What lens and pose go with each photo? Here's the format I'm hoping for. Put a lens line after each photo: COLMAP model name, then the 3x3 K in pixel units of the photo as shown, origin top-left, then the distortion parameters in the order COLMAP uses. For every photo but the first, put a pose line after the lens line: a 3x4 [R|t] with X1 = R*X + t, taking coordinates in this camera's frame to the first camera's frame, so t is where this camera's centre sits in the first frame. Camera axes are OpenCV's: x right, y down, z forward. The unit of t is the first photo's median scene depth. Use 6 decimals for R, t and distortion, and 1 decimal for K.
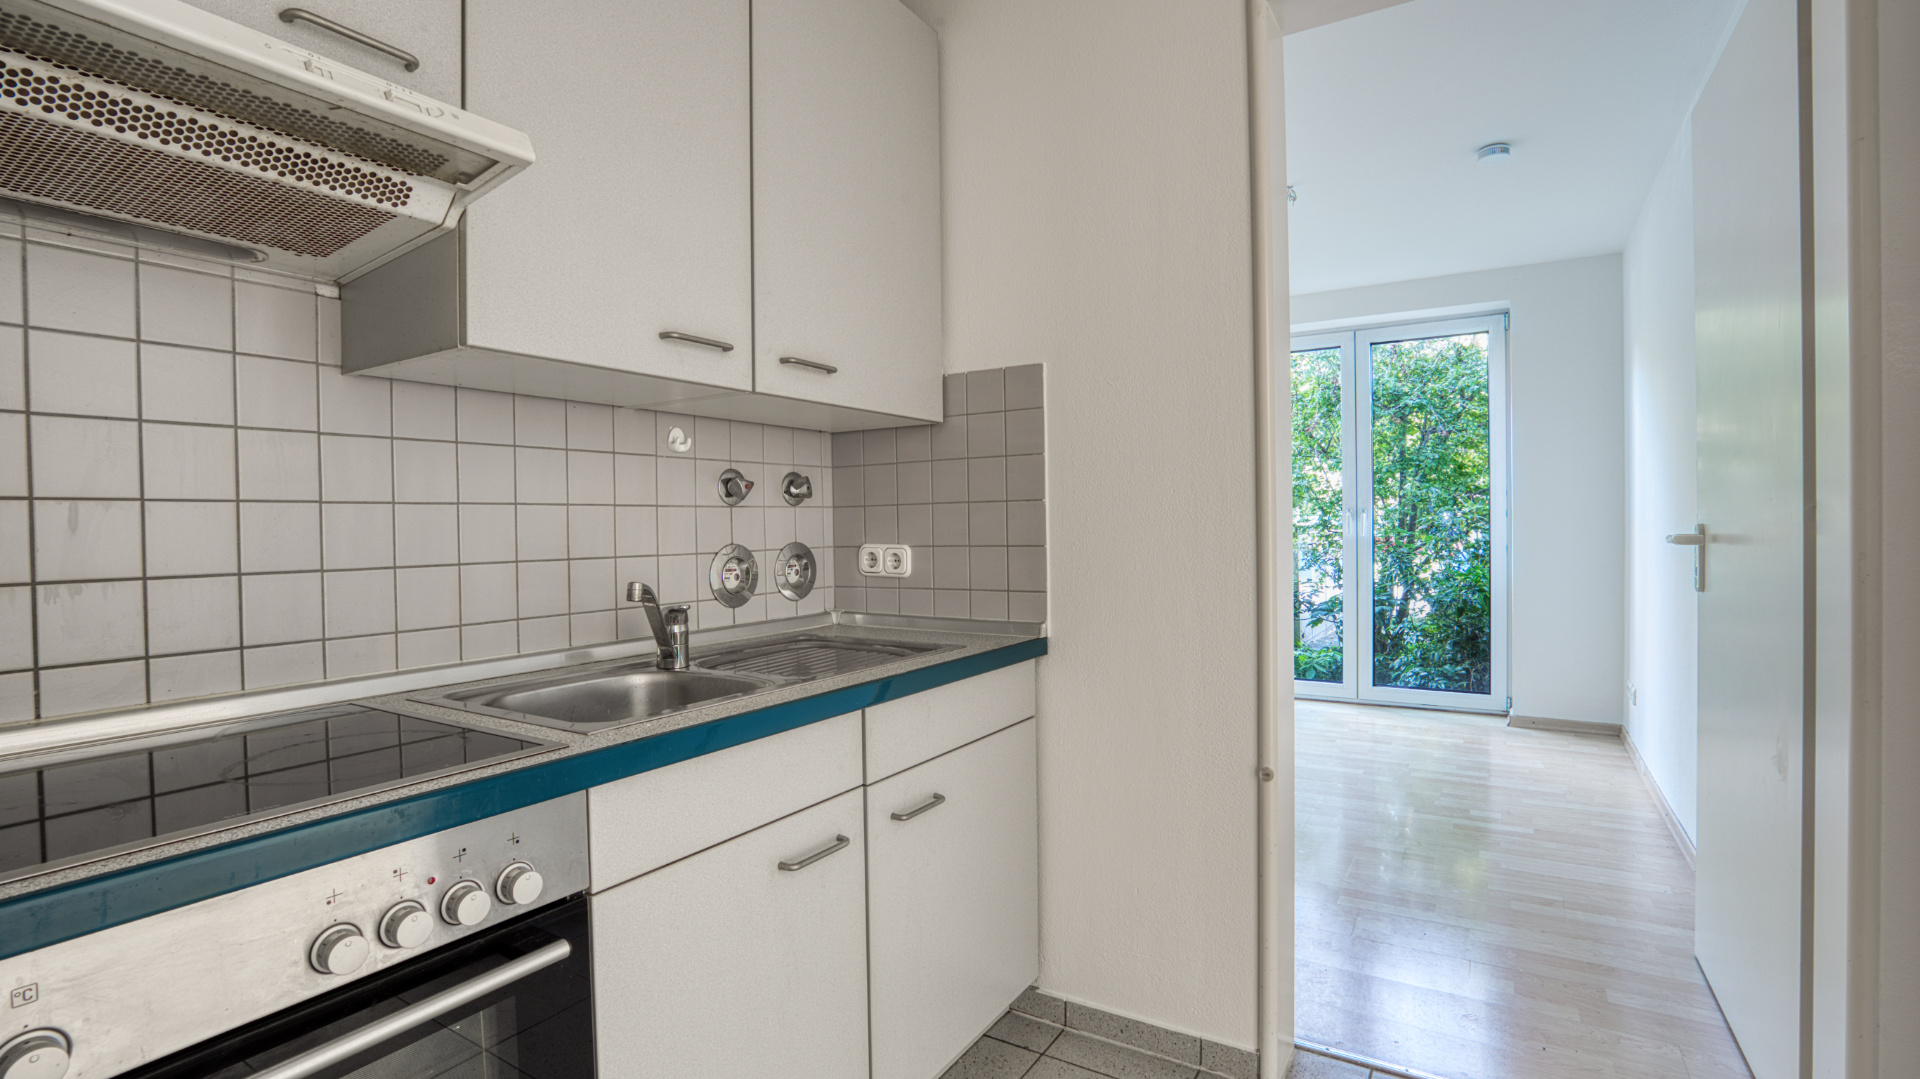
lens RADIAL K [[895.0, 0, 972.9], [0, 895.0, 543.3], [0, 0, 1]] dist [-0.044261, 0.020362]
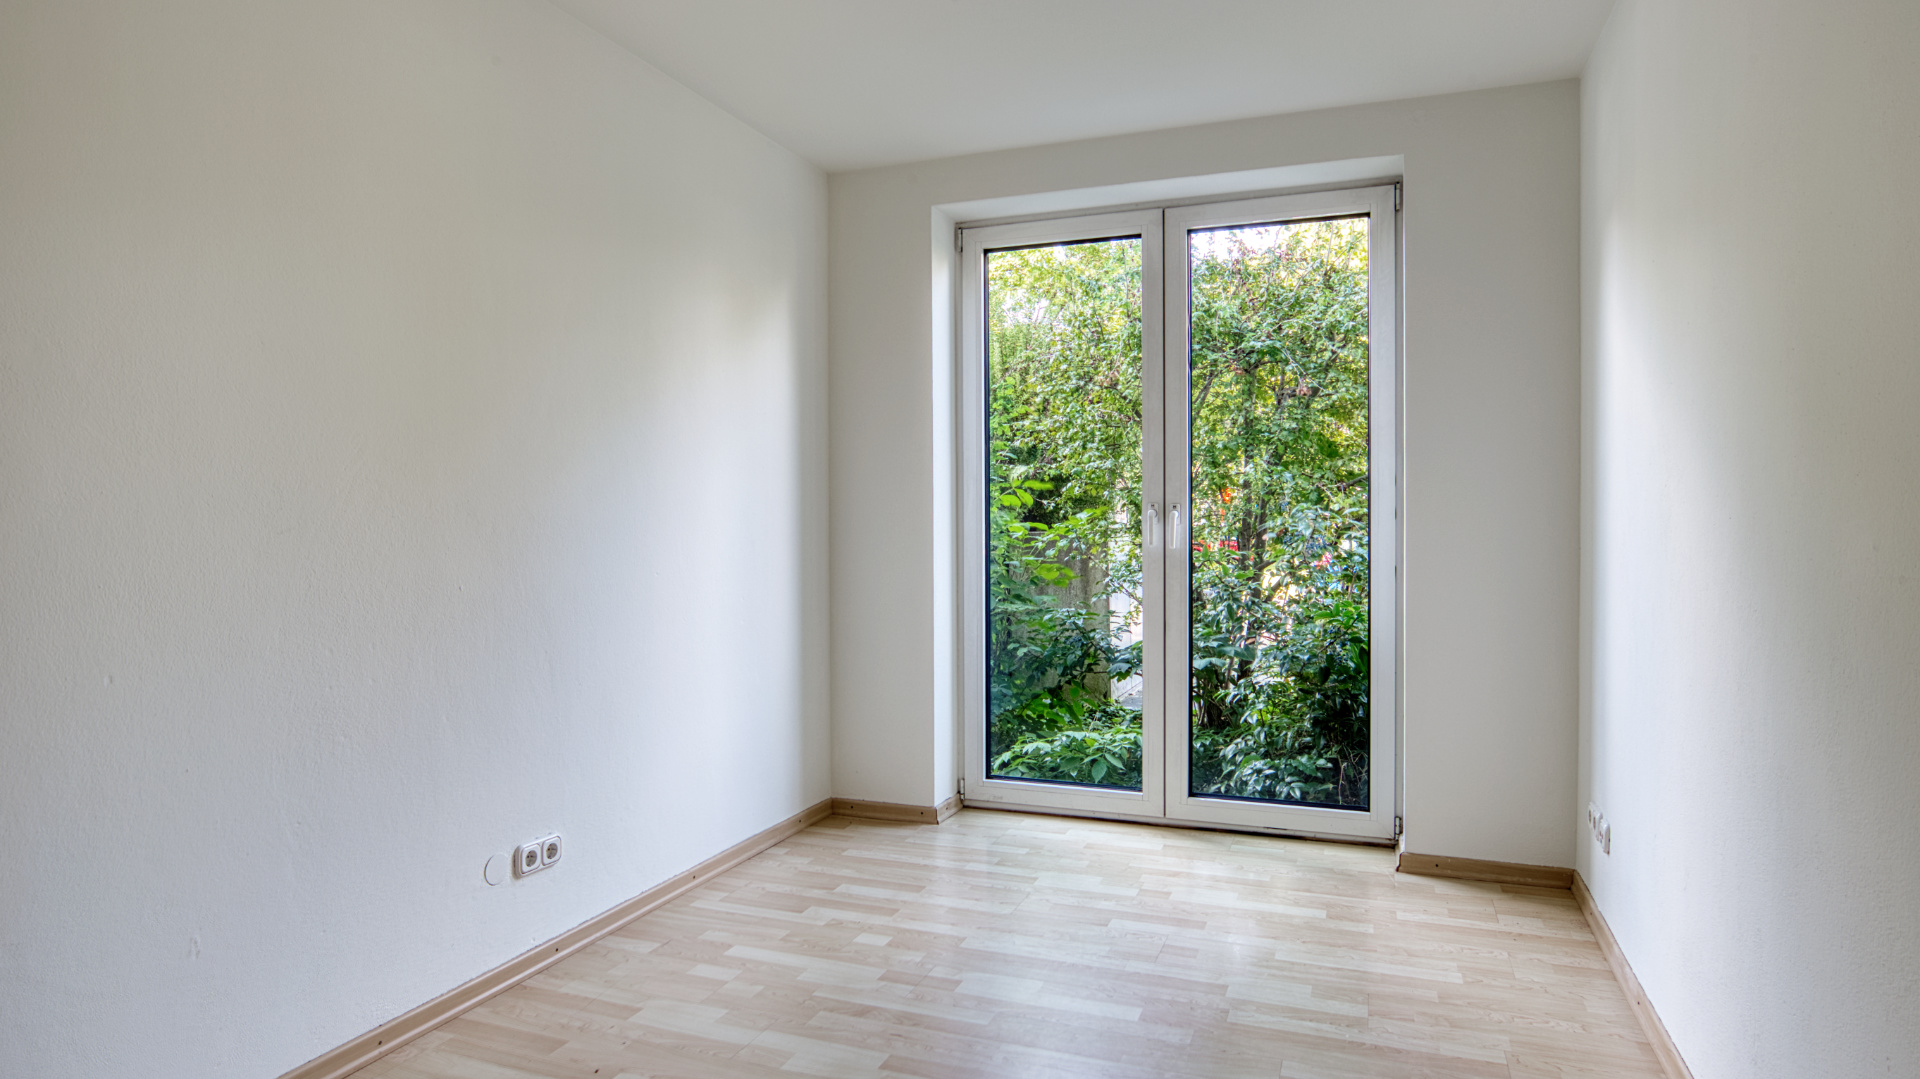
lens RADIAL K [[1119.5, 0, 960.0], [0, 1119.5, 539.5], [0, 0, 1]] dist [-0.029901, -0.000193]
pose [[0.983980, 0.008833, 0.178062, 0.153929], [-0.007542, 0.999940, -0.007927, -0.006735], [-0.178121, 0.006457, 0.983987, 0.265696]]
